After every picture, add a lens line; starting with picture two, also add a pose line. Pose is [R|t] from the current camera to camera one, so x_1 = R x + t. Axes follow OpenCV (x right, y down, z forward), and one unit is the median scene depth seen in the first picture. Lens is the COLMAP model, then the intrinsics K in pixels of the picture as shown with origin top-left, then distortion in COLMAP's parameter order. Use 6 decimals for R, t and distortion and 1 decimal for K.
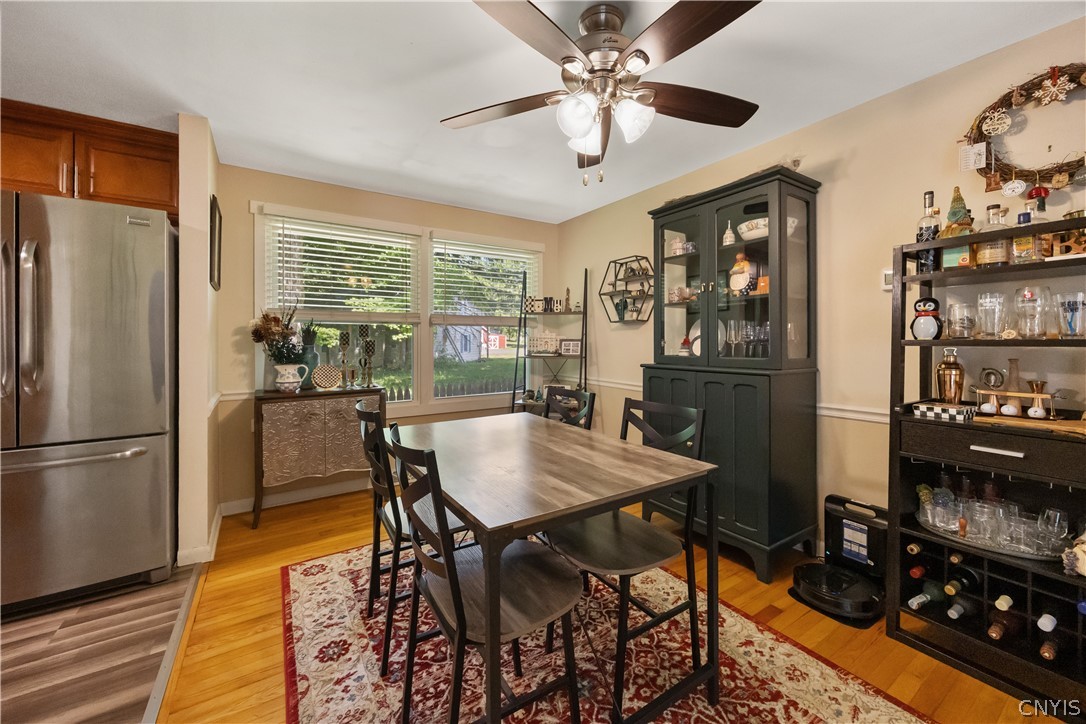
lens RADIAL K [[419.1, 0, 548.4], [0, 419.1, 342.3], [0, 0, 1]] dist [-0.000505, -0.000125]
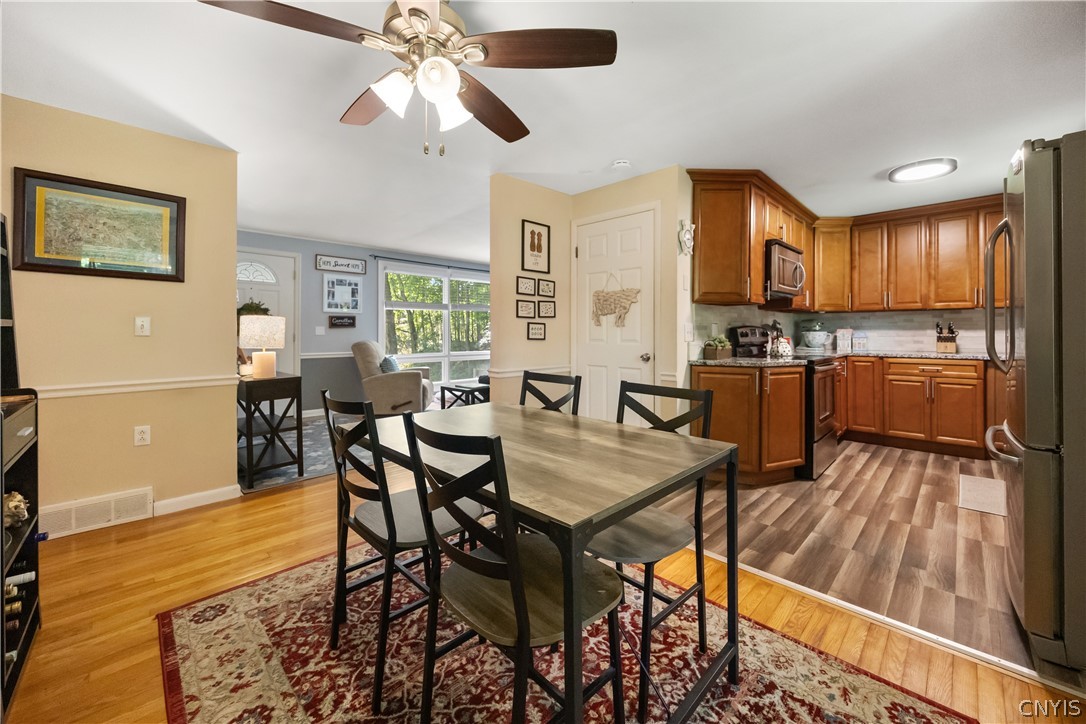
lens RADIAL K [[424.1, 0, 547.1], [0, 424.1, 329.7], [0, 0, 1]] dist [-0.000725, -0.000167]
pose [[-0.979064, 0.000462, -0.203552, 0.042282], [0.000961, 0.999997, -0.002349, 0.014674], [0.203550, -0.002495, -0.979061, 1.518253]]
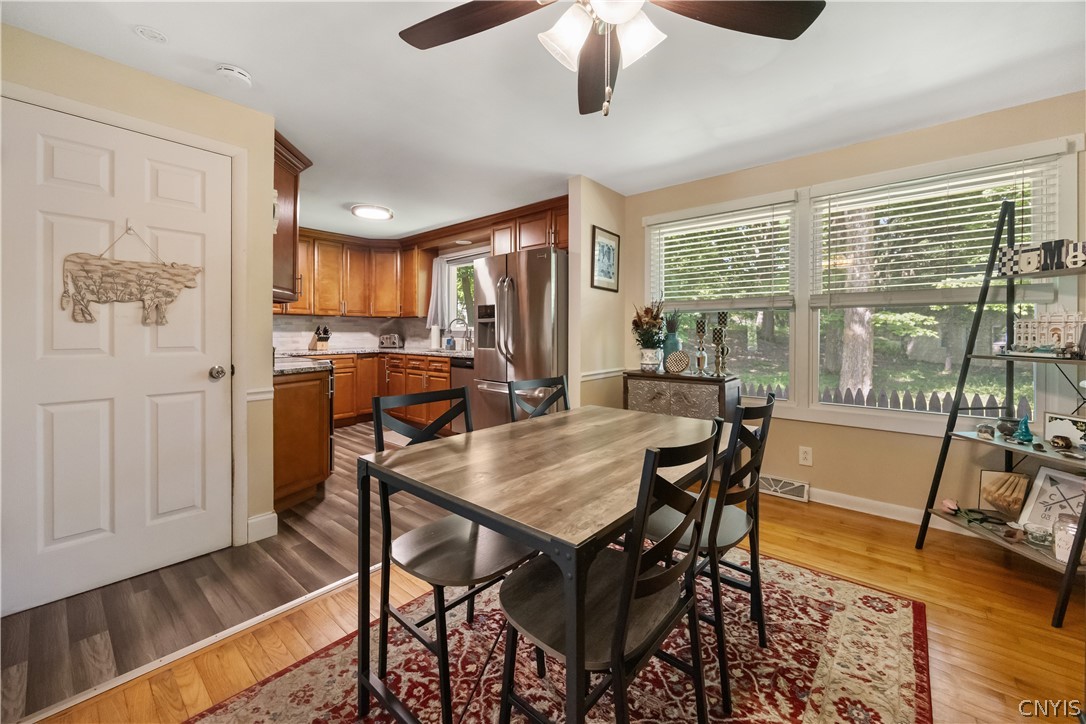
lens RADIAL K [[422.8, 0, 545.4], [0, 422.8, 335.1], [0, 0, 1]] dist [-0.000286, -0.000134]
pose [[0.276747, 0.006515, -0.960921, 0.603530], [-0.005361, 0.999972, 0.005235, 0.011358], [0.960928, 0.003703, 0.276775, 0.524937]]
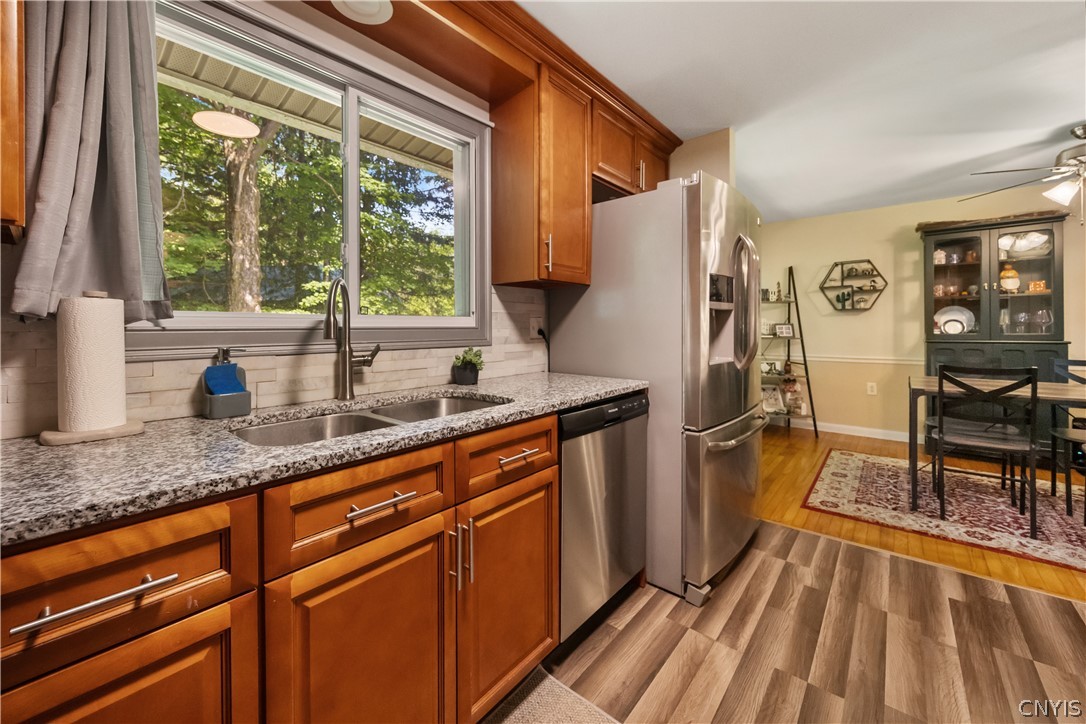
lens RADIAL K [[424.1, 0, 547.1], [0, 424.1, 329.7], [0, 0, 1]] dist [-0.000725, -0.000167]
pose [[0.957859, -0.006148, 0.287174, -1.810670], [0.005289, 0.999979, 0.003768, 0.004921], [-0.287191, -0.002090, 0.957871, 0.015525]]
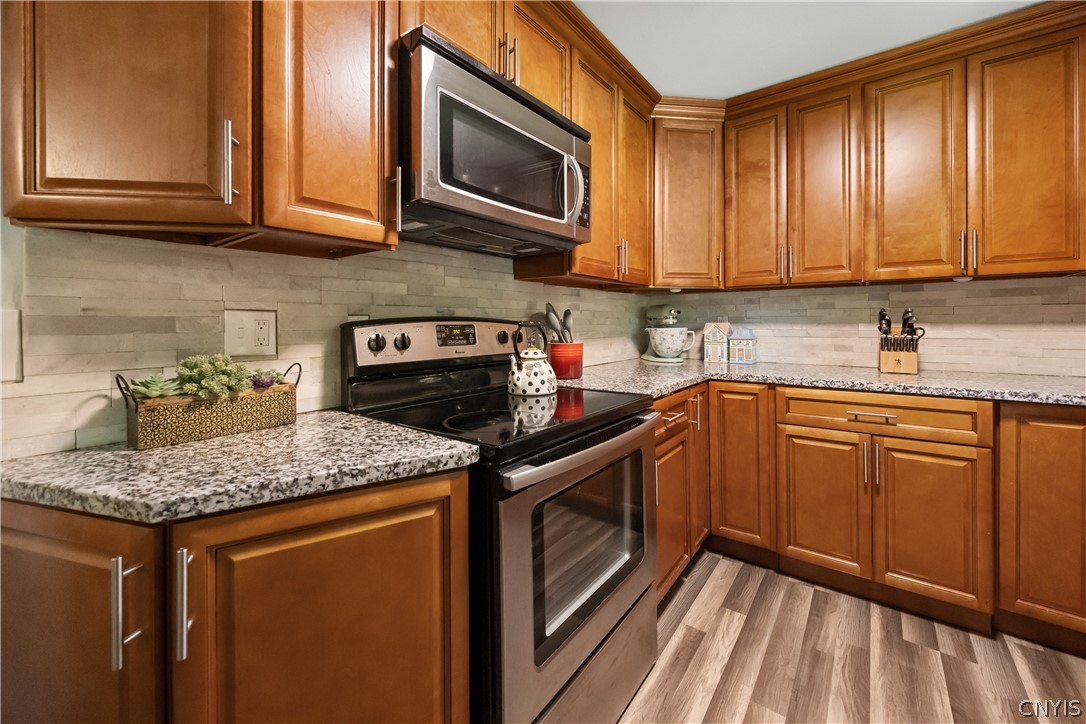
lens RADIAL K [[428.4, 0, 547.1], [0, 428.4, 321.5], [0, 0, 1]] dist [-0.001372, -0.000005]
pose [[-0.945360, 0.003811, -0.326007, -1.156097], [0.003717, 0.999993, 0.000910, 0.000896], [0.326008, -0.000352, -0.945367, 0.591151]]
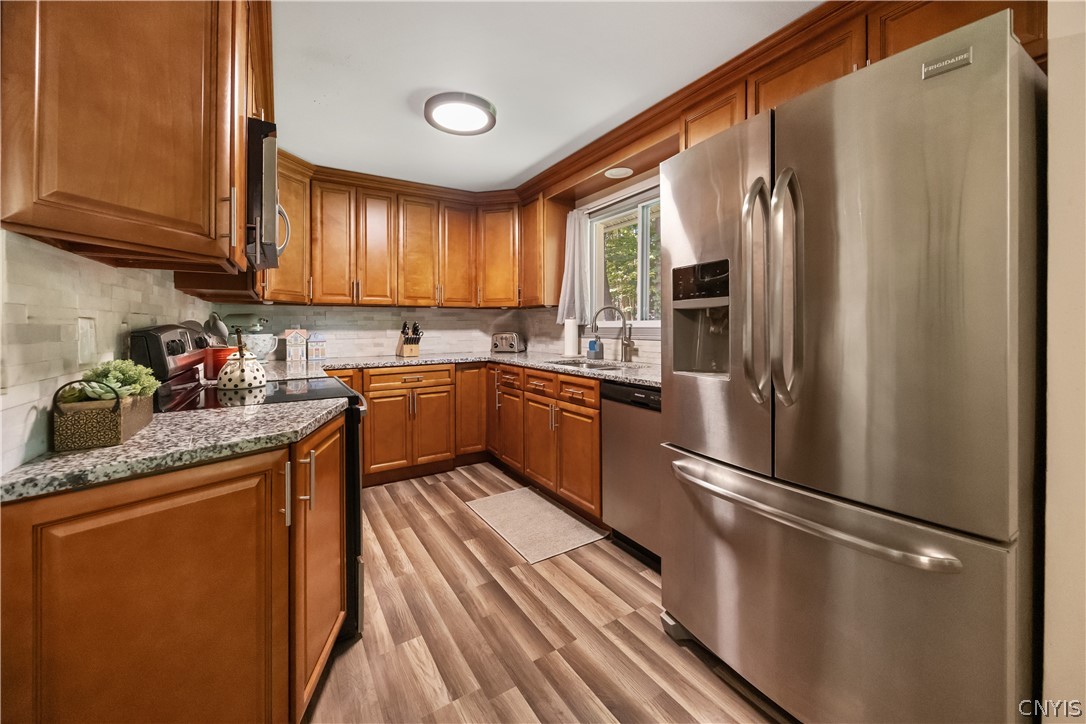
lens RADIAL K [[424.1, 0, 547.1], [0, 424.1, 329.7], [0, 0, 1]] dist [-0.000725, -0.000167]
pose [[-0.025518, 0.007899, -0.999643, -0.475371], [0.001960, 0.999967, 0.007852, -0.002385], [0.999672, -0.001759, -0.025533, 0.545779]]
